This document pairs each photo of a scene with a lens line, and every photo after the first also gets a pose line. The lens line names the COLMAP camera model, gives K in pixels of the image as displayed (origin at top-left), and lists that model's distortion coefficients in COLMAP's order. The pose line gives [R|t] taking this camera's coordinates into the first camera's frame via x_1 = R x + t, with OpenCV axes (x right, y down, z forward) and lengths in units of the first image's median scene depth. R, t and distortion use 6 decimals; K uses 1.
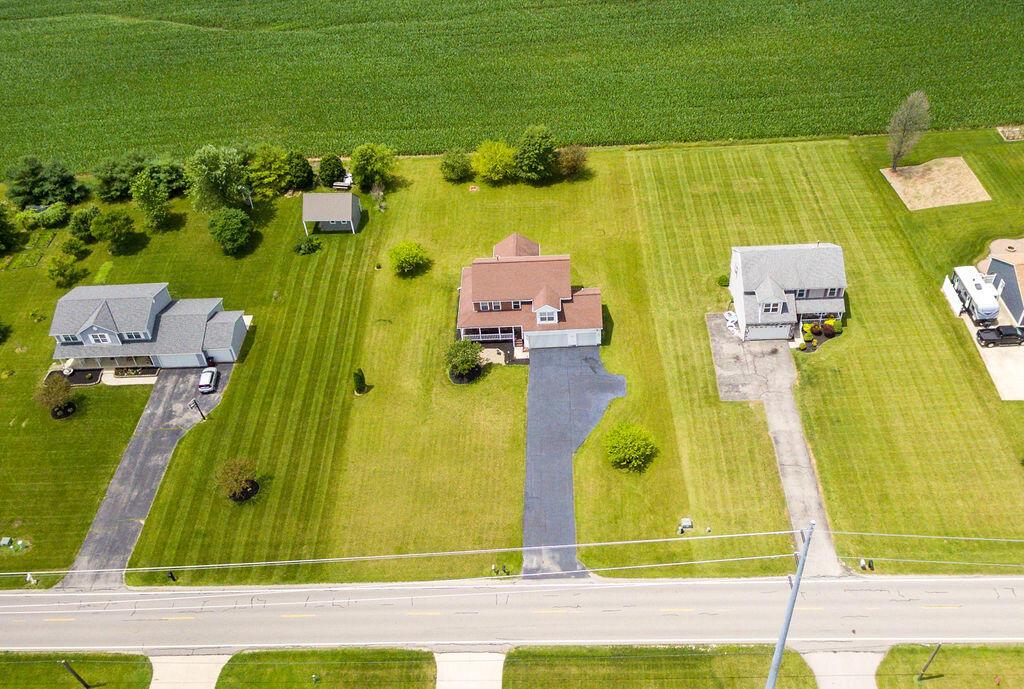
lens RADIAL K [[883.3, 0, 535.2], [0, 883.3, 360.6], [0, 0, 1]] dist [0.040125, -0.047930]
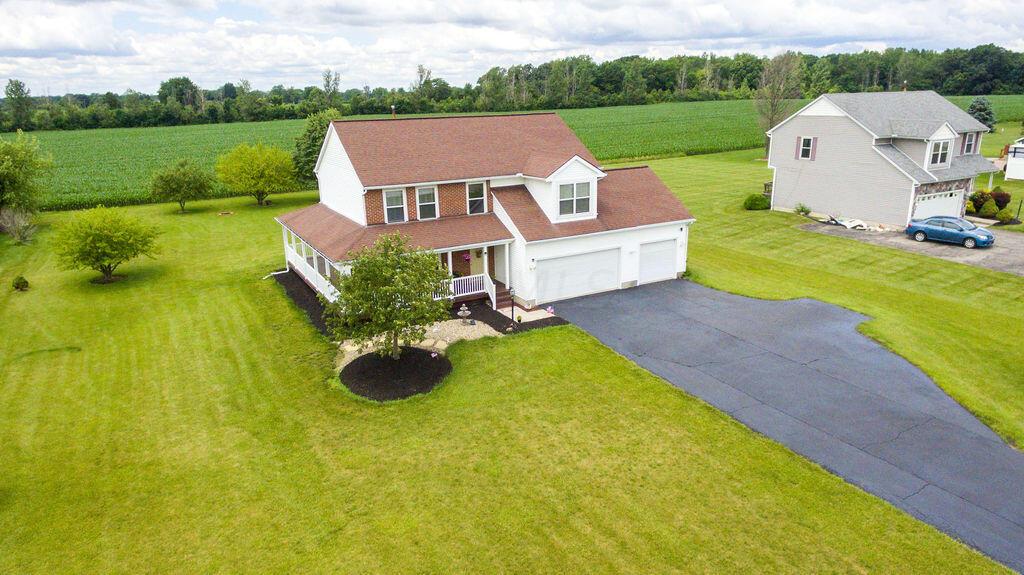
lens RADIAL K [[679.8, 0, 510.5], [0, 679.8, 291.8], [0, 0, 1]] dist [0.045143, -0.055043]
pose [[0.878778, -0.103406, 0.465893, -0.146590], [0.310599, 0.865109, -0.393846, 0.088834], [-0.362322, 0.490810, 0.792356, 0.779204]]
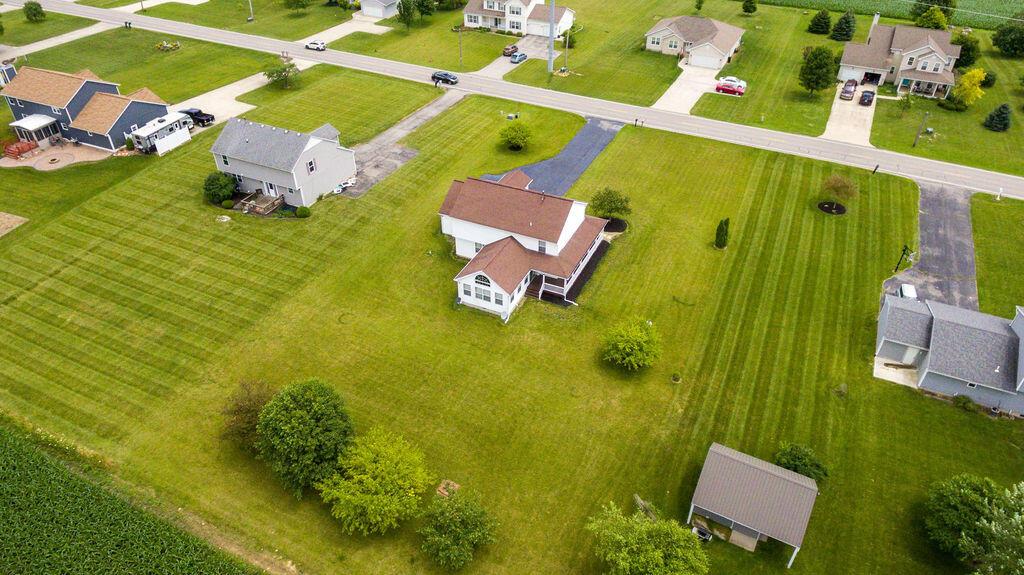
lens RADIAL K [[679.8, 0, 508.9], [0, 679.8, 290.2], [0, 0, 1]] dist [0.045143, -0.055043]
pose [[-0.902886, -0.219197, 0.369798, -0.267147], [0.327644, 0.205999, 0.922070, -0.688611], [-0.278293, 0.953686, -0.114175, 1.163992]]
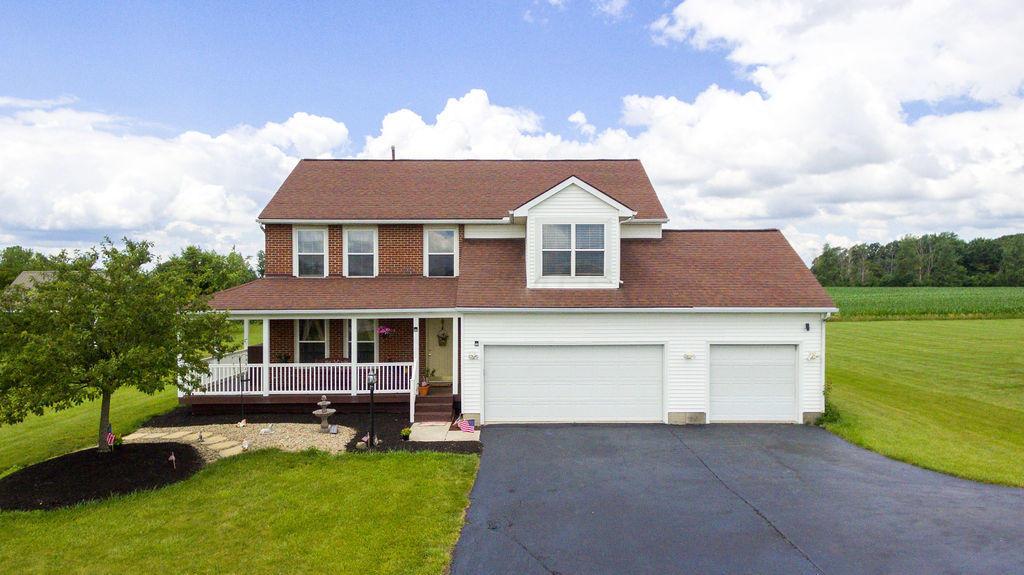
lens RADIAL K [[679.8, 0, 515.5], [0, 679.8, 288.1], [0, 0, 1]] dist [0.045143, -0.055043]
pose [[0.998704, 0.049009, 0.013718, -0.003002], [-0.026402, 0.729381, -0.683598, 0.072576], [-0.043508, 0.682350, 0.729729, 0.860759]]
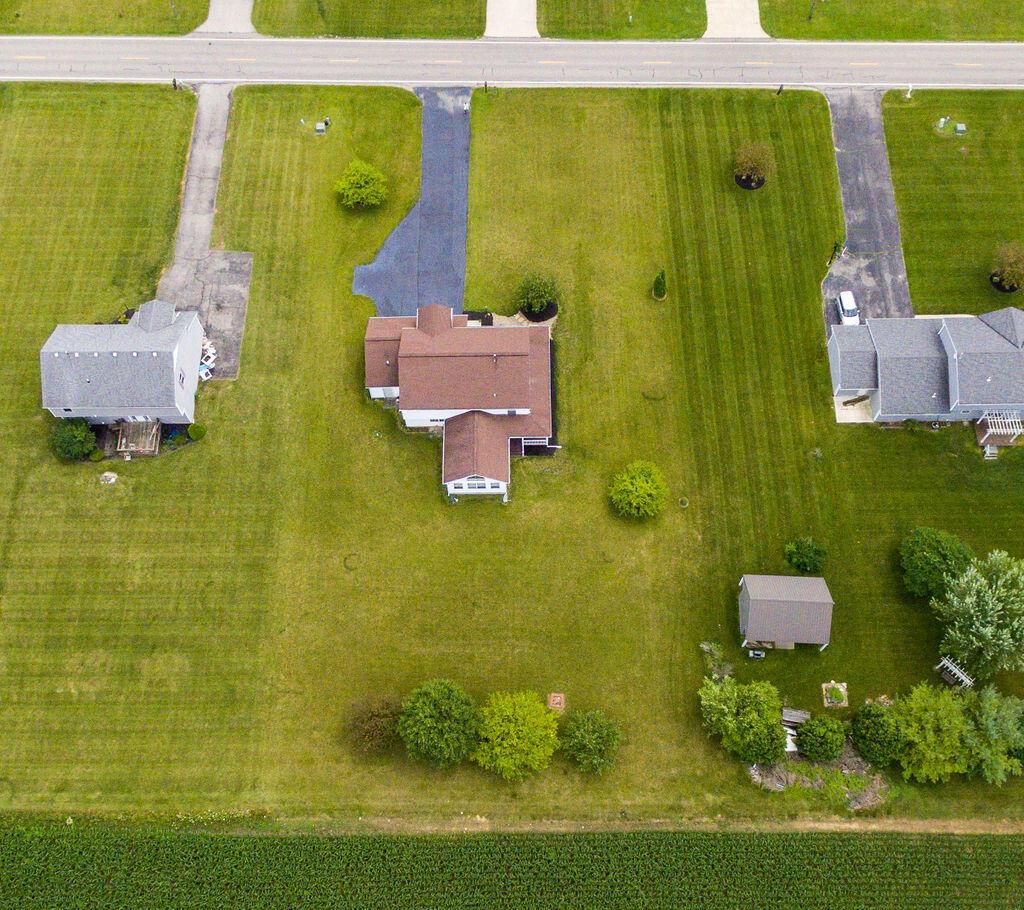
lens RADIAL K [[1148.8, 0, 516.5], [0, 1148.8, 454.9], [0, 0, 1]] dist [0.032824, 0.000000]
pose [[-0.998450, 0.028852, 0.047584, -0.104407], [0.035537, -0.327446, 0.944201, -1.056500], [0.042823, 0.944429, 0.325913, 0.759950]]
